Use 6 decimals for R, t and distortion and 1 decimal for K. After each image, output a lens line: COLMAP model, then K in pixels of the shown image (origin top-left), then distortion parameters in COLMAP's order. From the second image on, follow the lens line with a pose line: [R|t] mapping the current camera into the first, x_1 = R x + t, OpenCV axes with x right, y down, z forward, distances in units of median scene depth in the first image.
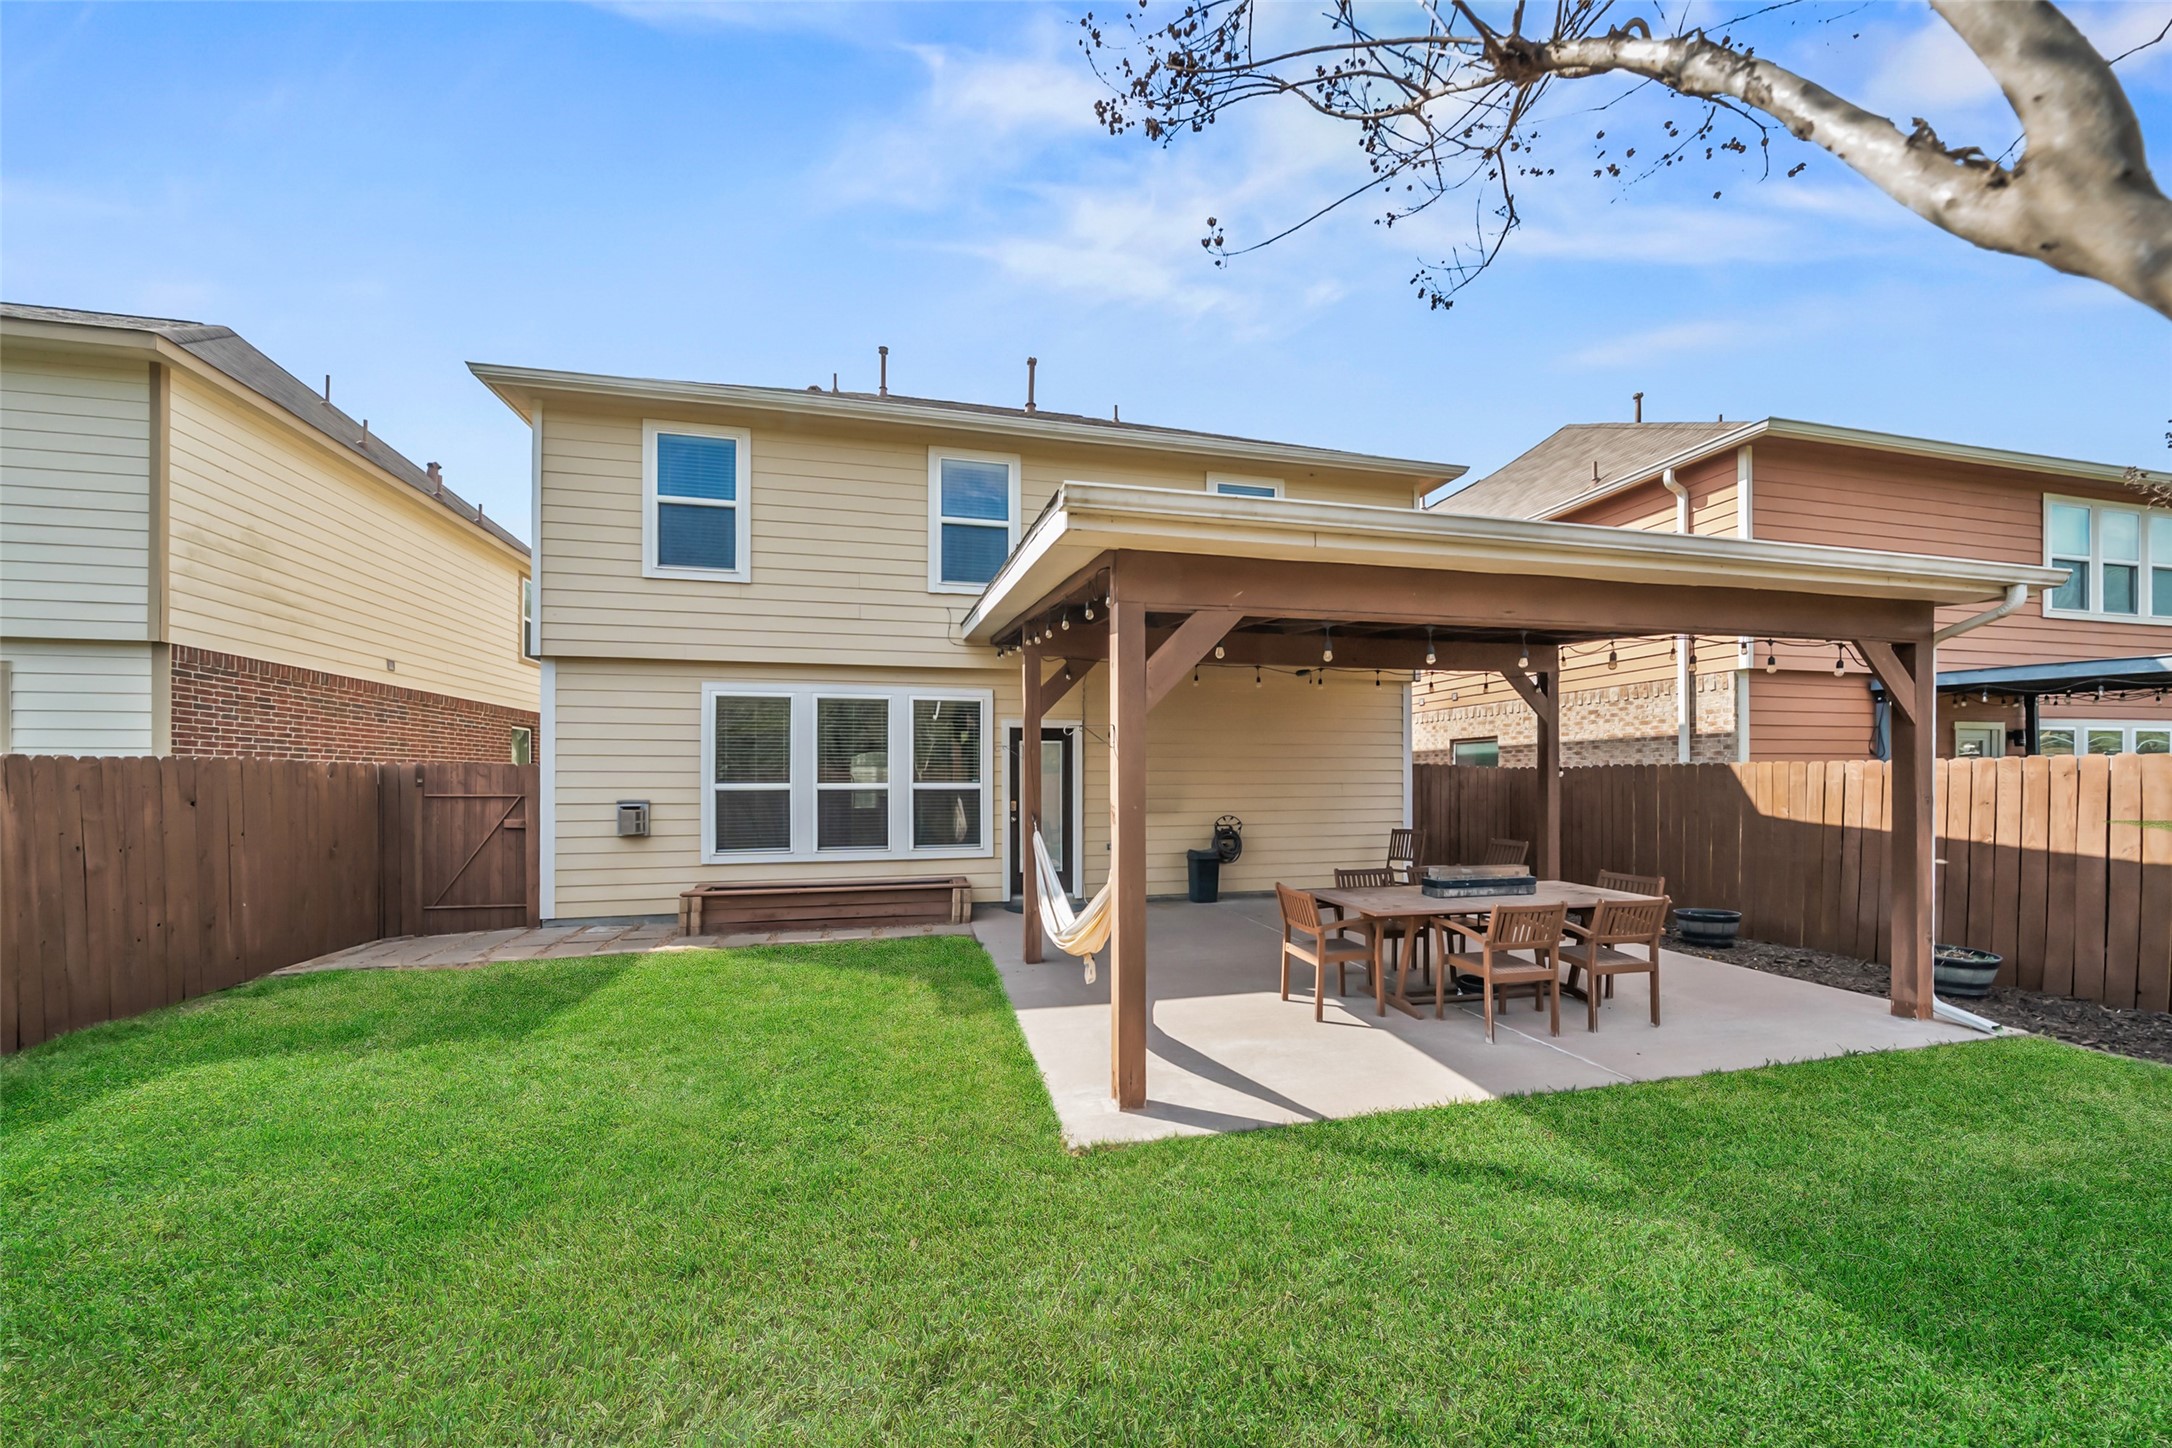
lens RADIAL K [[755.6, 0, 1074.1], [0, 755.6, 779.9], [0, 0, 1]] dist [0.001402, 0.000110]
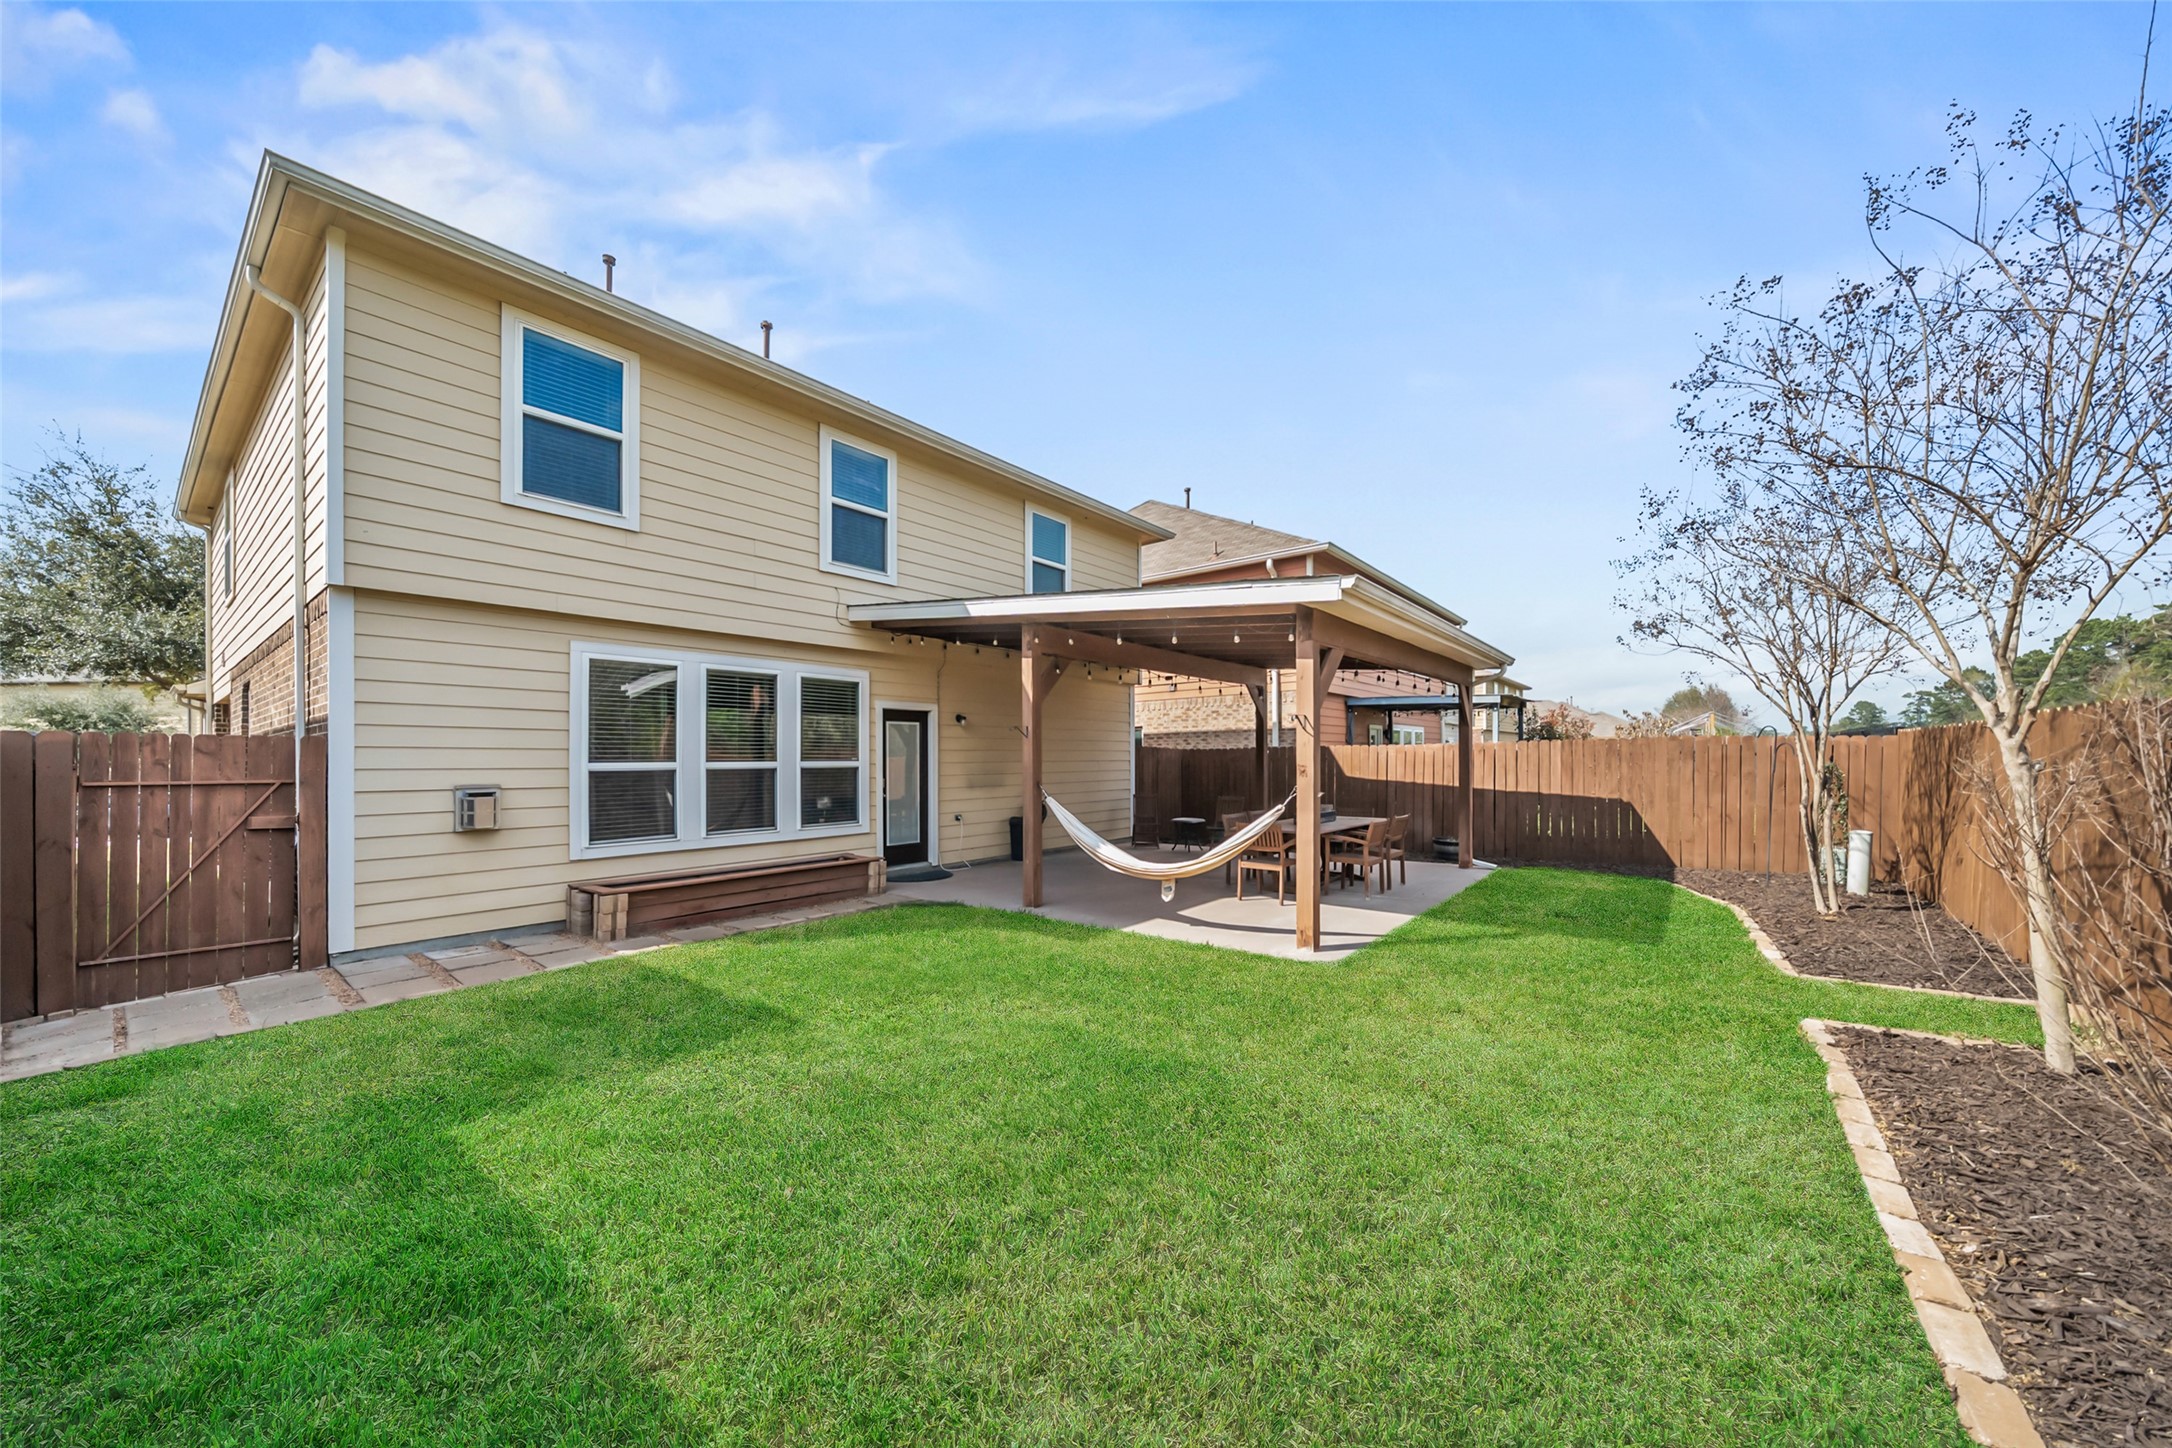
lens RADIAL K [[755.6, 0, 1077.0], [0, 755.6, 764.1], [0, 0, 1]] dist [0.001402, 0.000110]
pose [[0.793769, -0.007468, 0.608174, -0.556639], [0.008036, 0.999966, 0.001790, 0.009289], [-0.608166, 0.003466, 0.793802, 0.003813]]
